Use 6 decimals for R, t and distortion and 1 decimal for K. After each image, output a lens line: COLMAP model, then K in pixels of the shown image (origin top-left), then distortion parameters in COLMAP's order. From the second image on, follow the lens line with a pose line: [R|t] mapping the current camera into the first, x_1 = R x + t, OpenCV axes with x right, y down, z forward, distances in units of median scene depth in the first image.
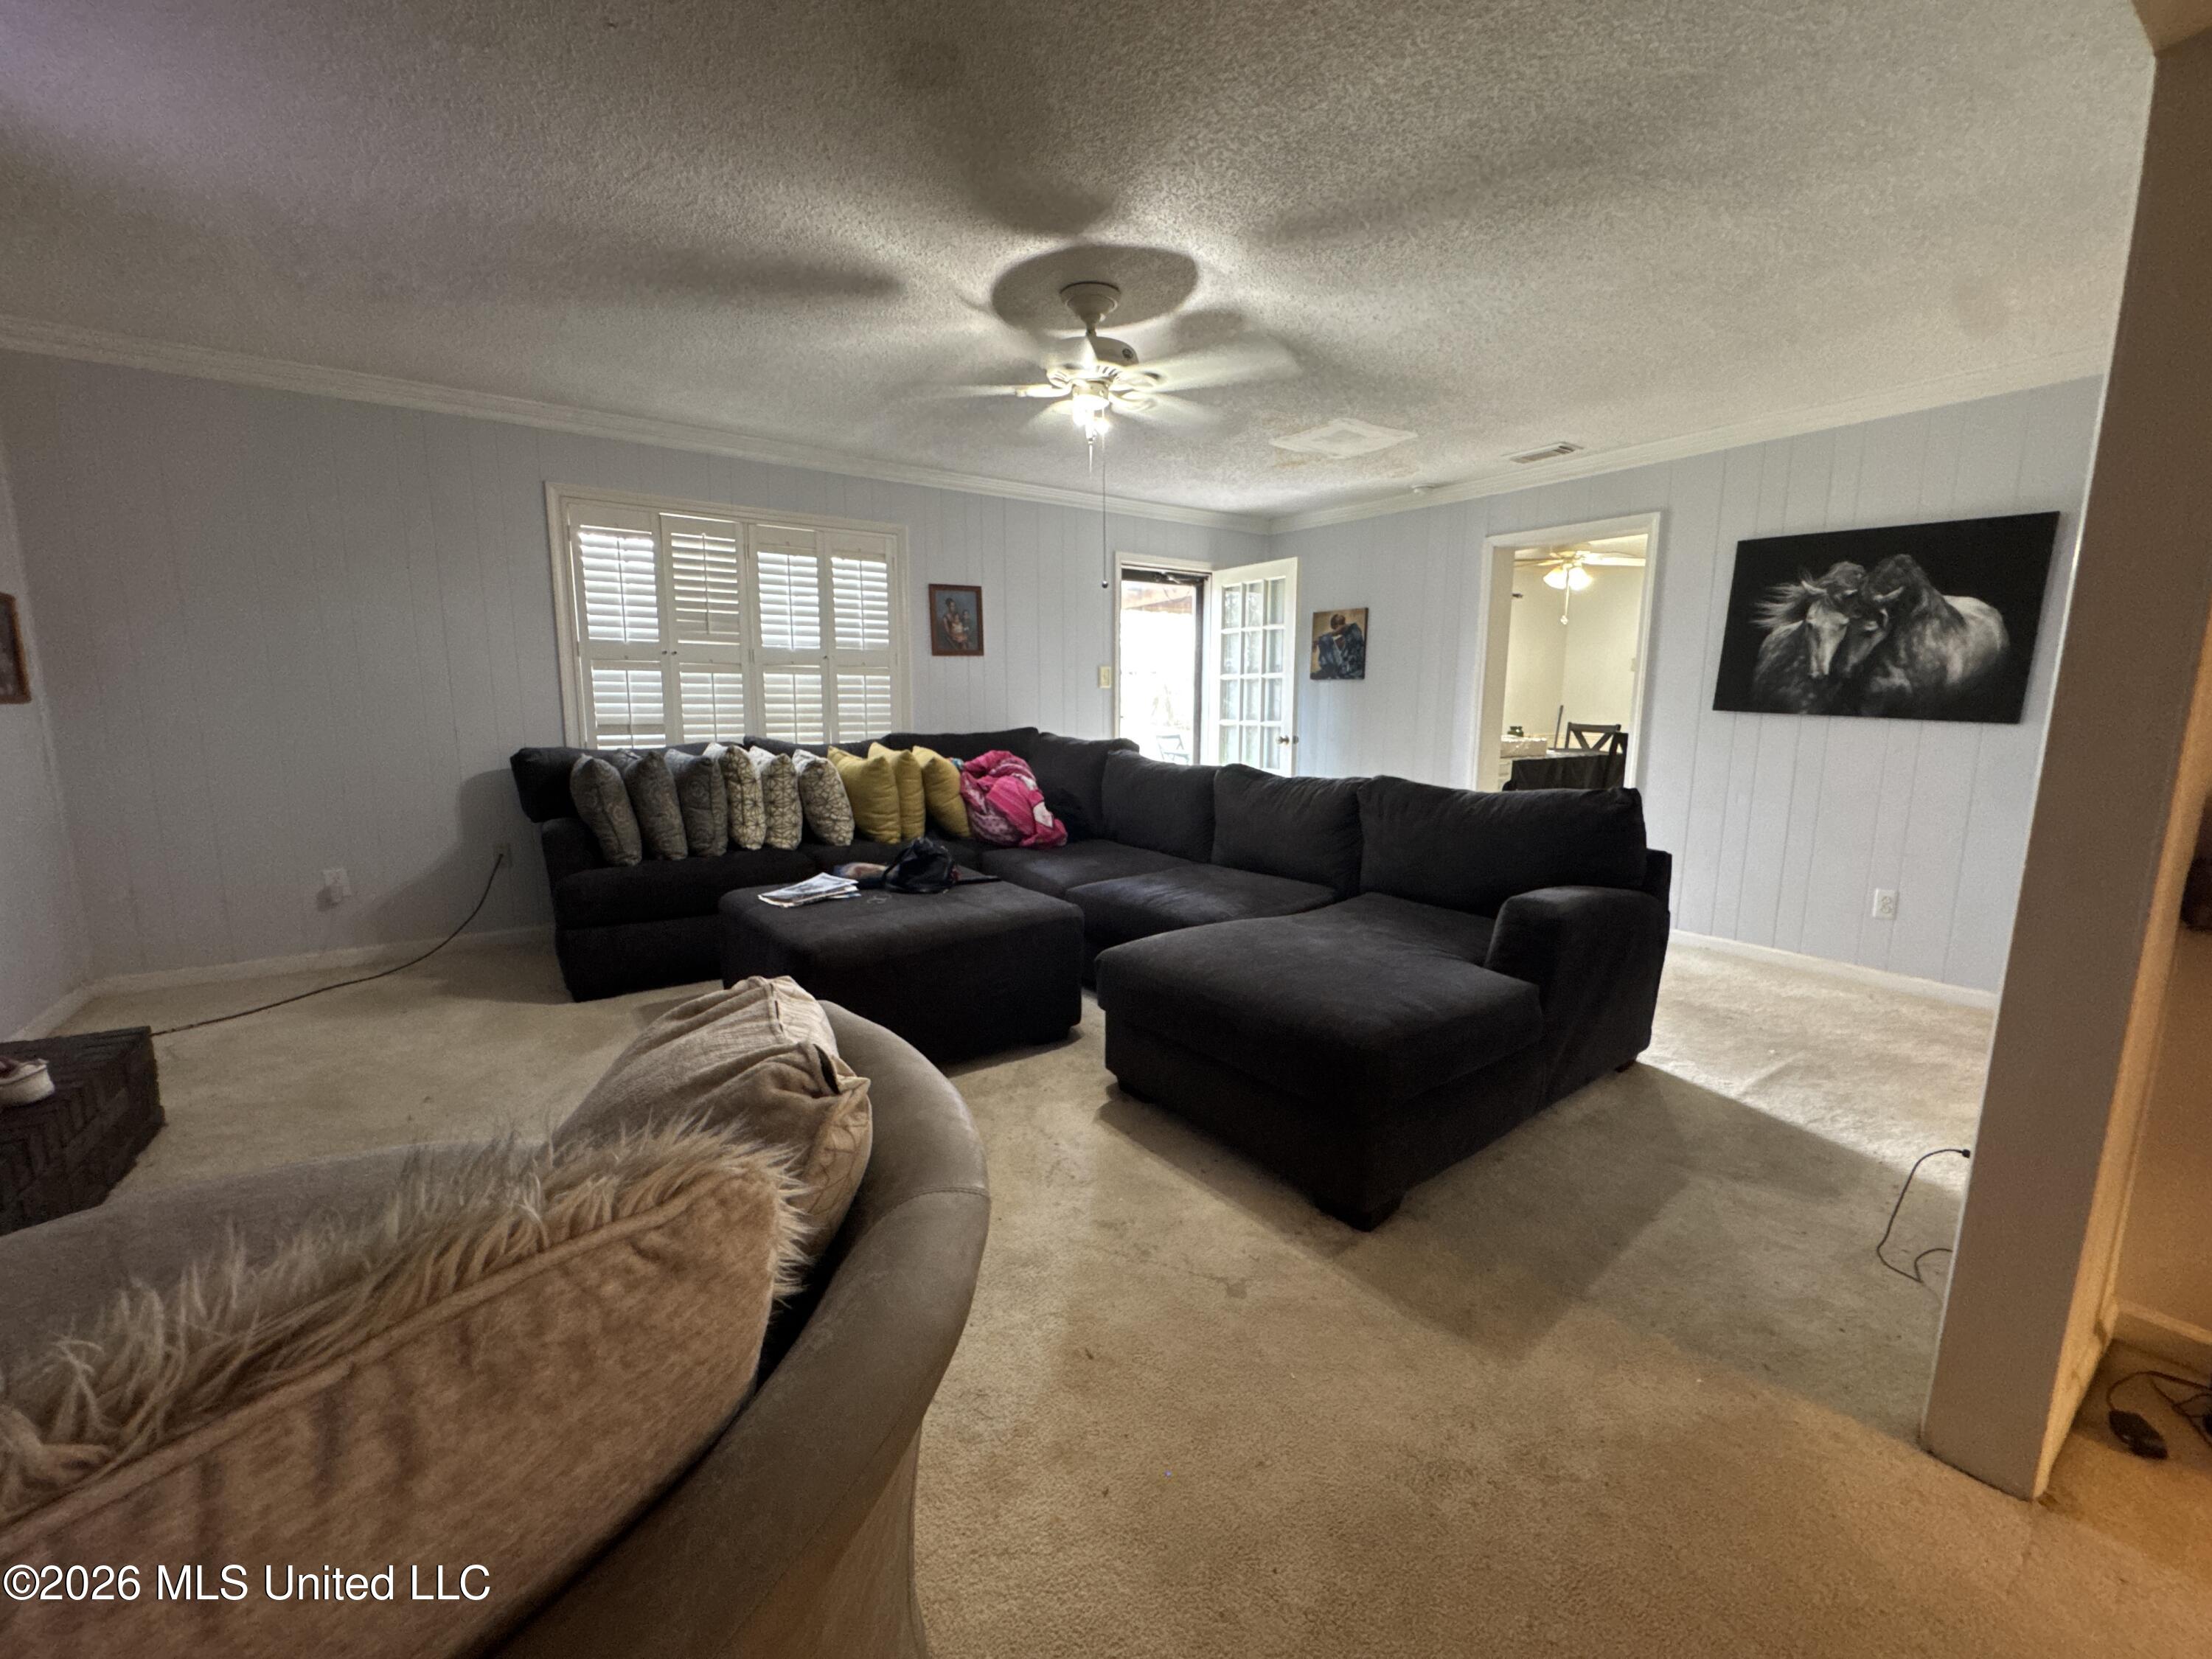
lens RADIAL K [[888.2, 0, 1105.1], [0, 888.2, 830.9], [0, 0, 1]] dist [-0.000773, -0.000152]
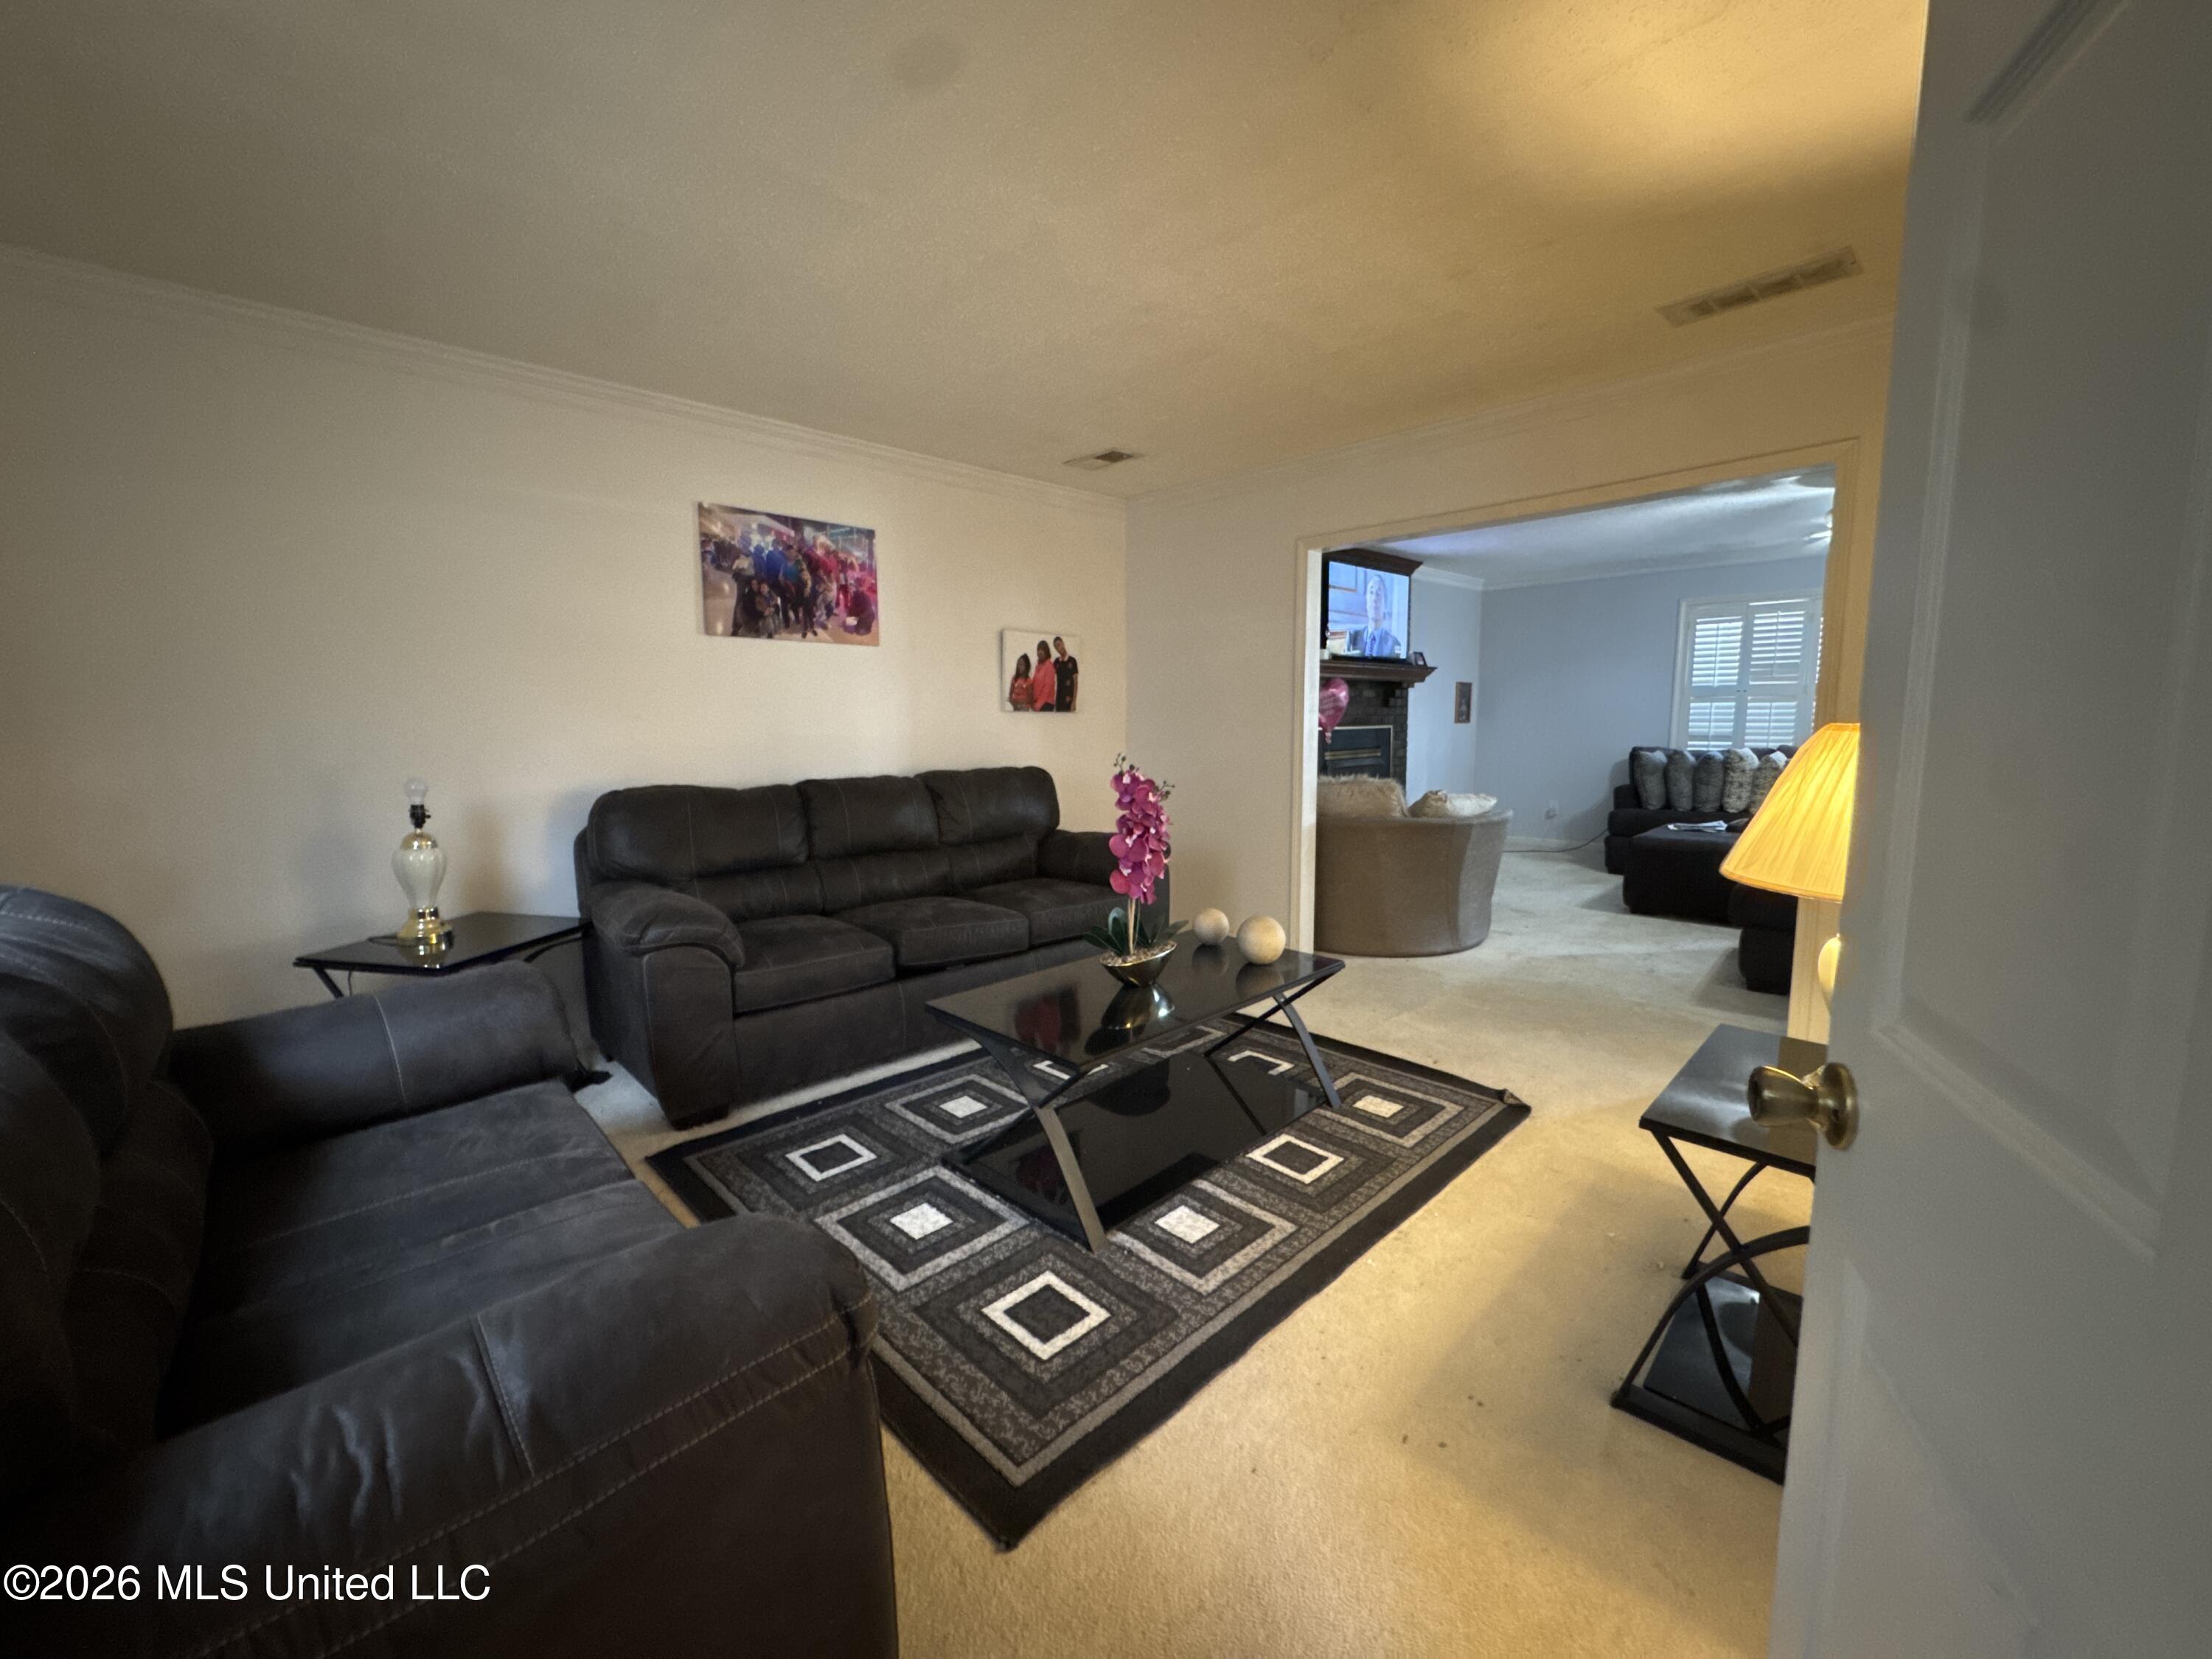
lens RADIAL K [[888.2, 0, 1108.3], [0, 888.2, 830.1], [0, 0, 1]] dist [-0.000773, -0.000152]
pose [[0.175655, 0.118903, -0.977245, 0.953252], [-0.144354, 0.985060, 0.093907, 0.062311], [0.973811, 0.124574, 0.190195, -0.395236]]
